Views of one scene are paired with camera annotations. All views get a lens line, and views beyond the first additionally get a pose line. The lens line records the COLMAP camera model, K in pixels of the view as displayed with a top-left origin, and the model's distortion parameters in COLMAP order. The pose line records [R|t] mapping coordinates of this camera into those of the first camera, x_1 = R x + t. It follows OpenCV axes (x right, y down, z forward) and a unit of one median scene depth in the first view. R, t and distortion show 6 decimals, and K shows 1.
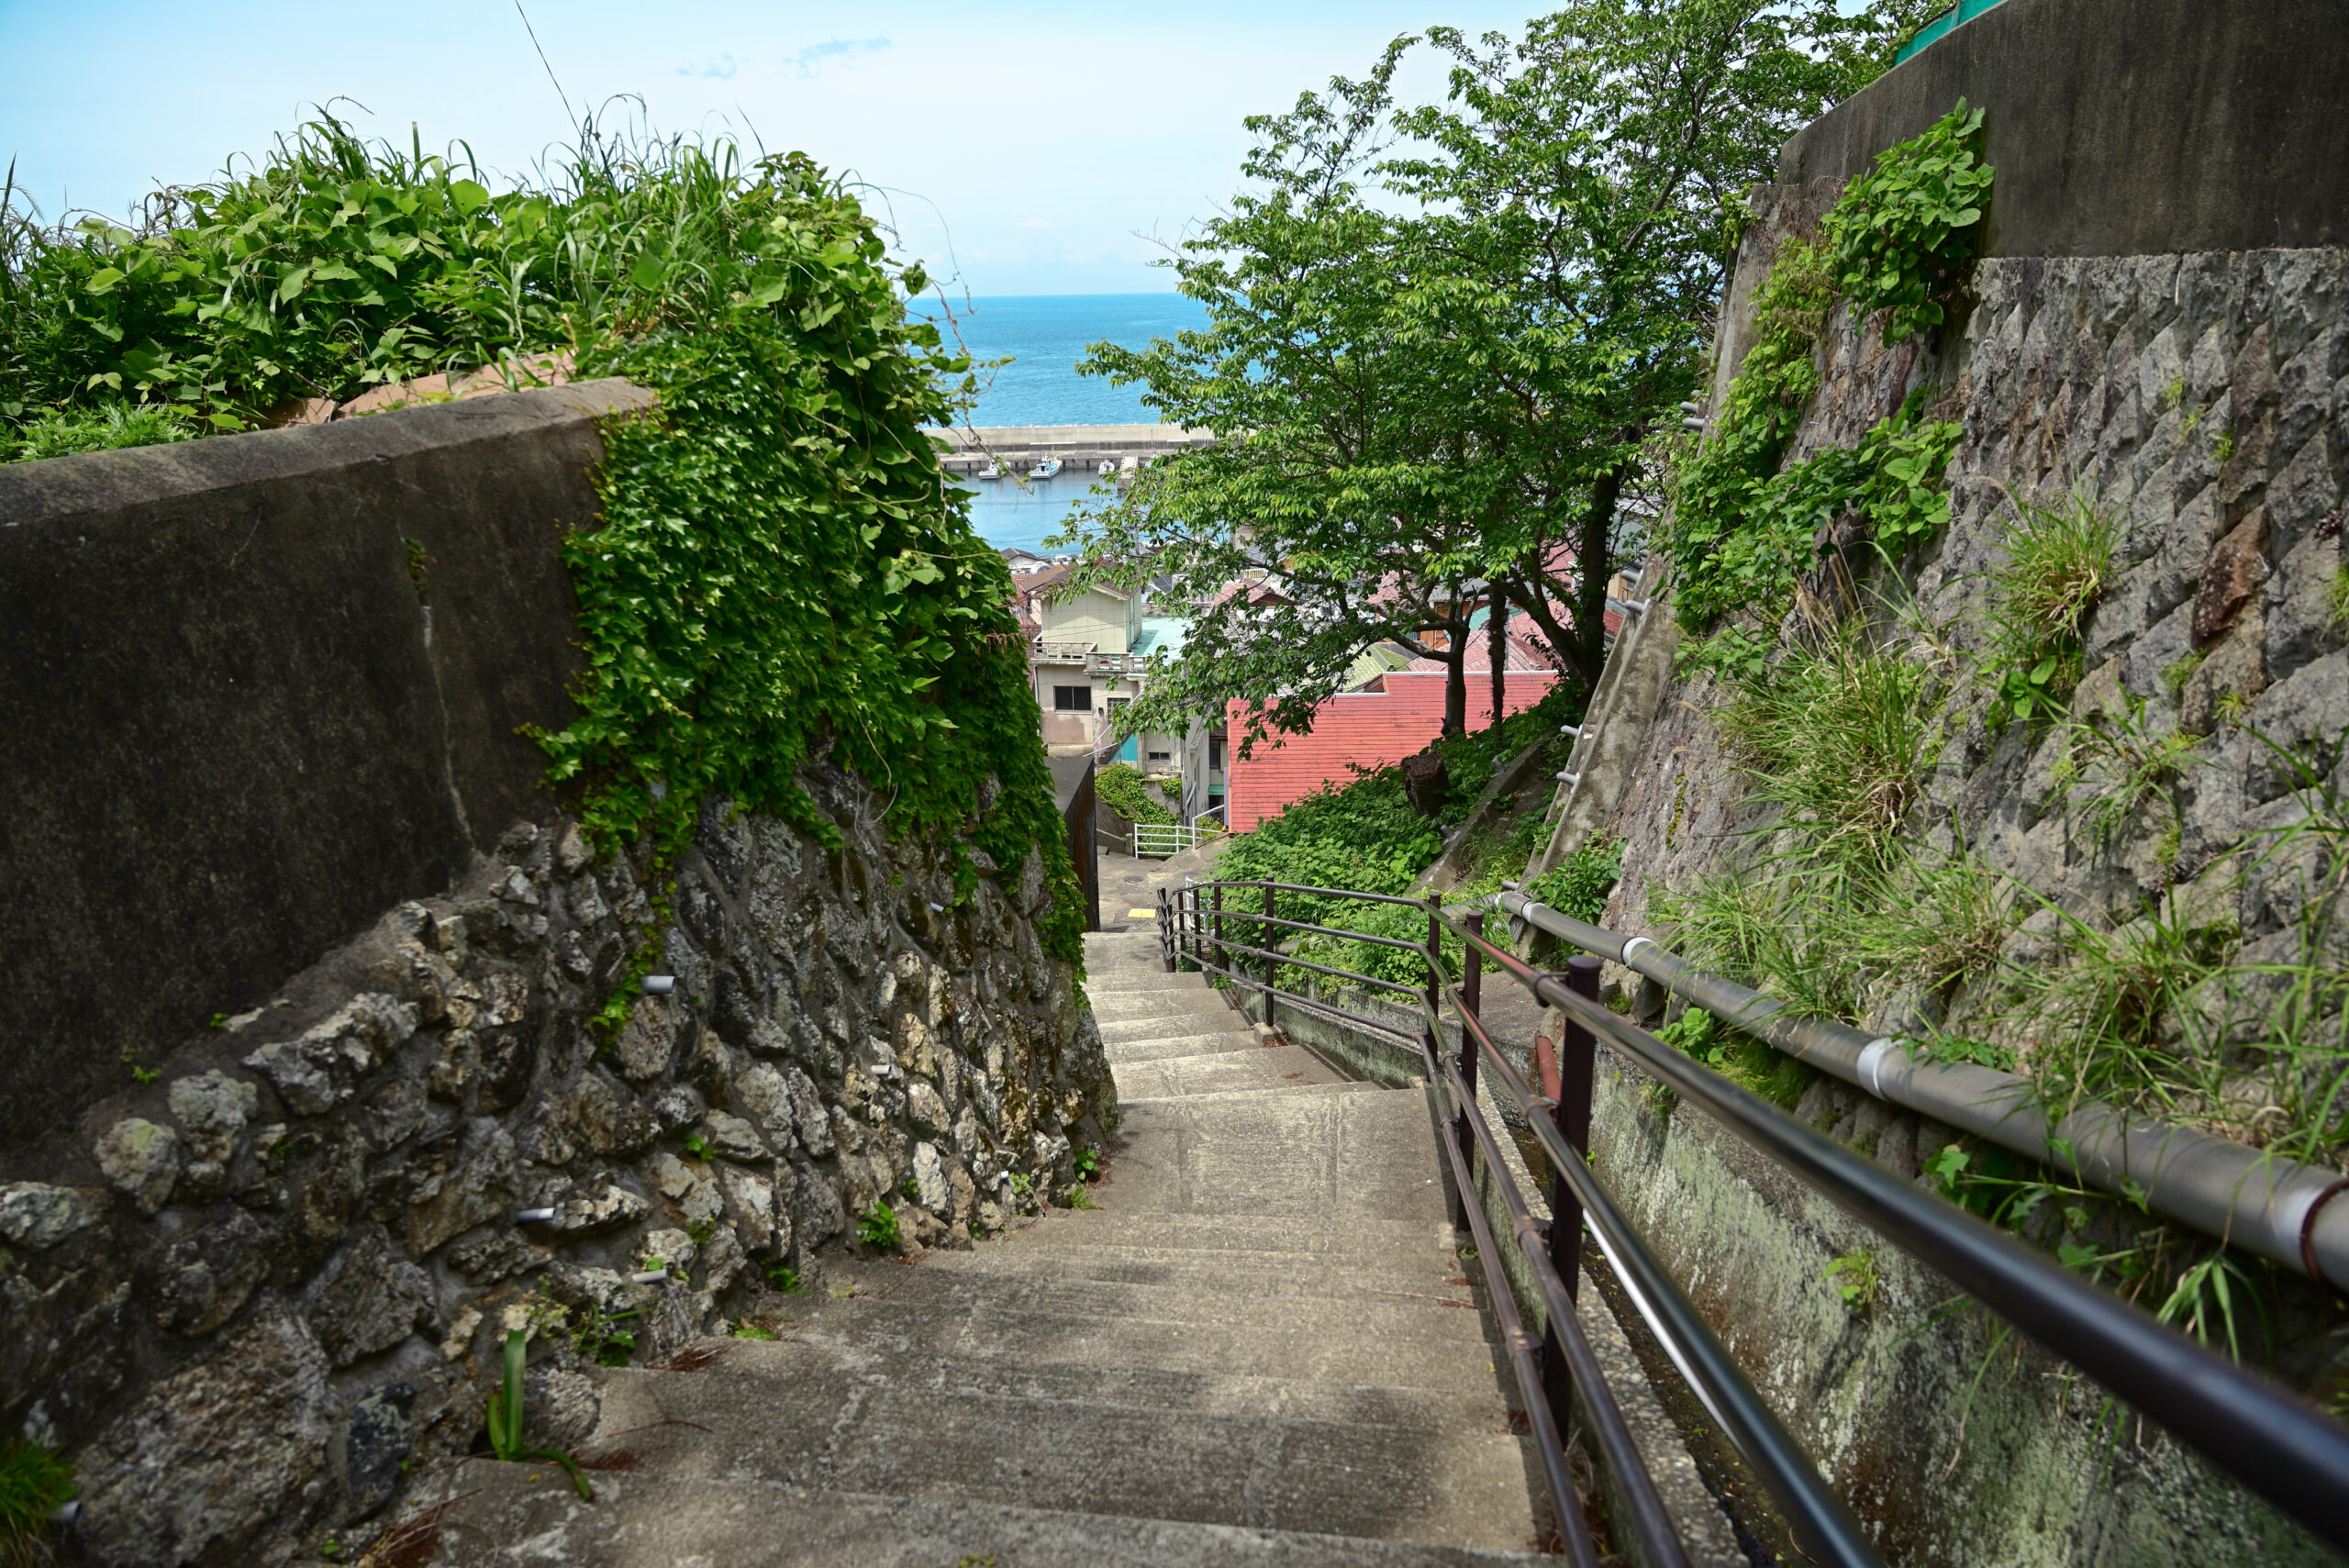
lens RADIAL K [[1727.3, 0, 1172.5], [0, 1727.3, 785.7], [0, 0, 1]] dist [-0.000845, -0.000019]
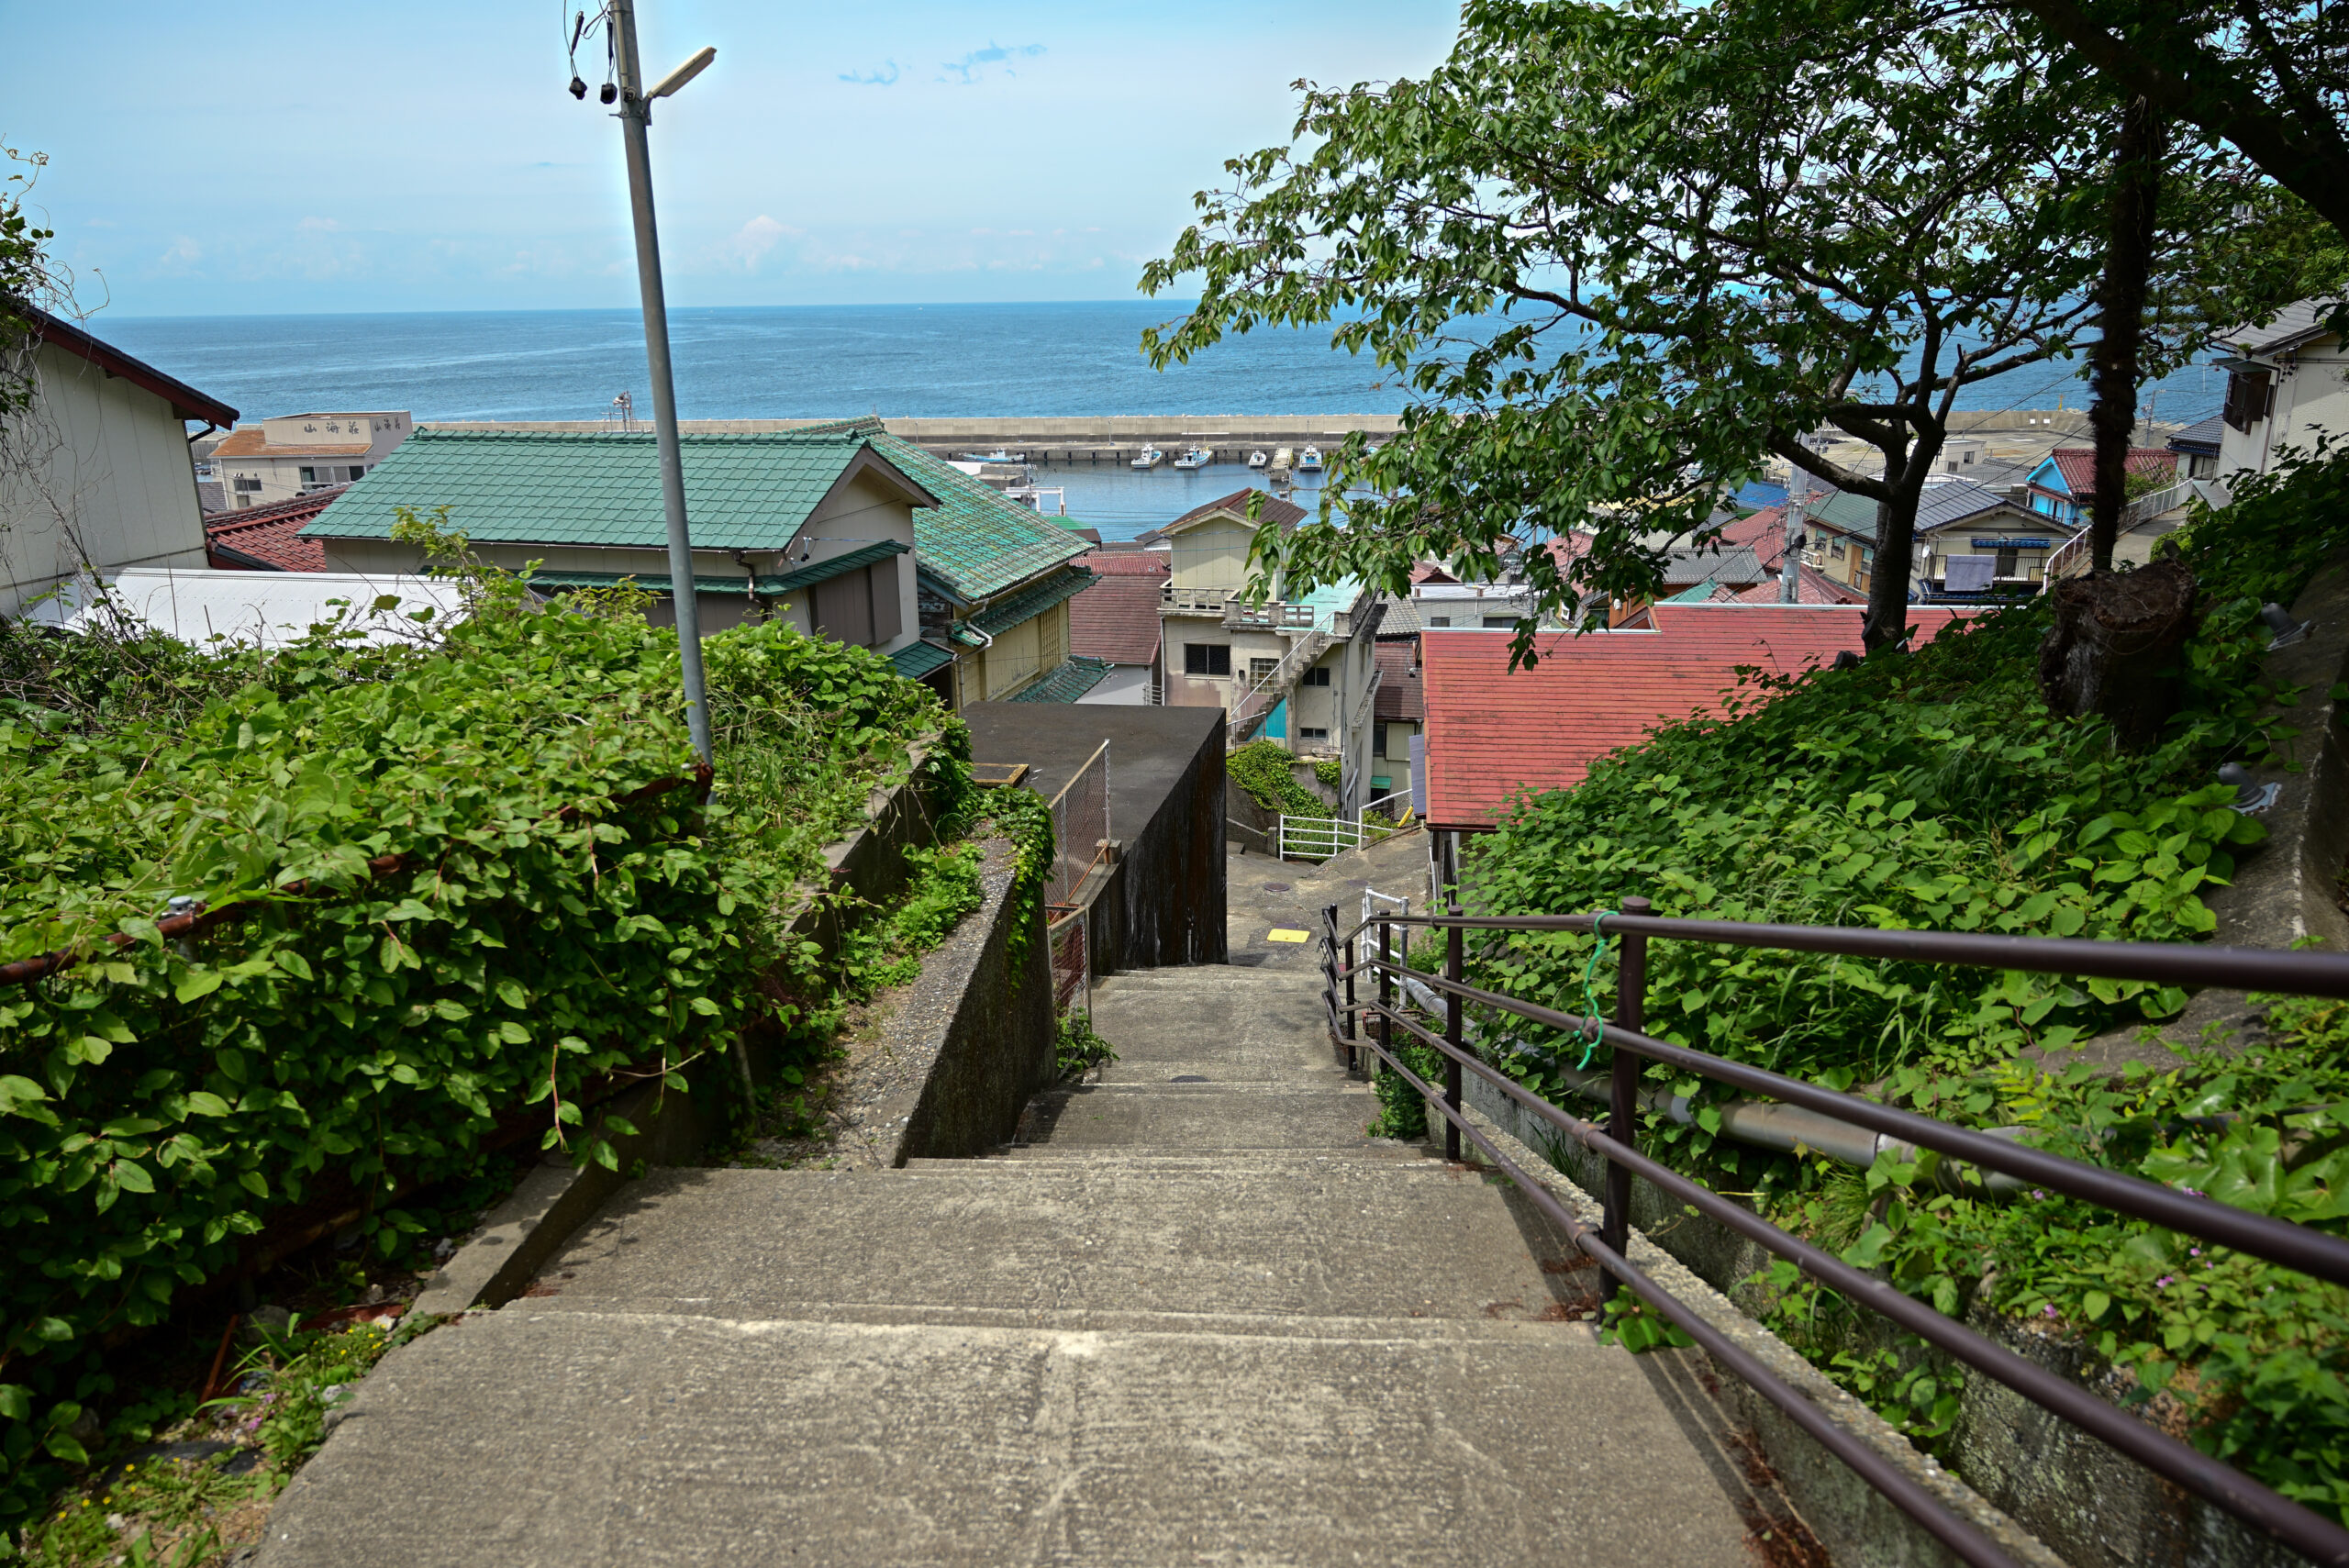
lens RADIAL K [[1750.4, 0, 1178.6], [0, 1750.4, 785.6], [0, 0, 1]] dist [-0.005660, -0.000761]
pose [[0.996335, 0.034989, -0.078056, -0.005919], [-0.035268, 0.999375, -0.002201, 0.010956], [0.077930, 0.004946, 0.996947, 0.203150]]
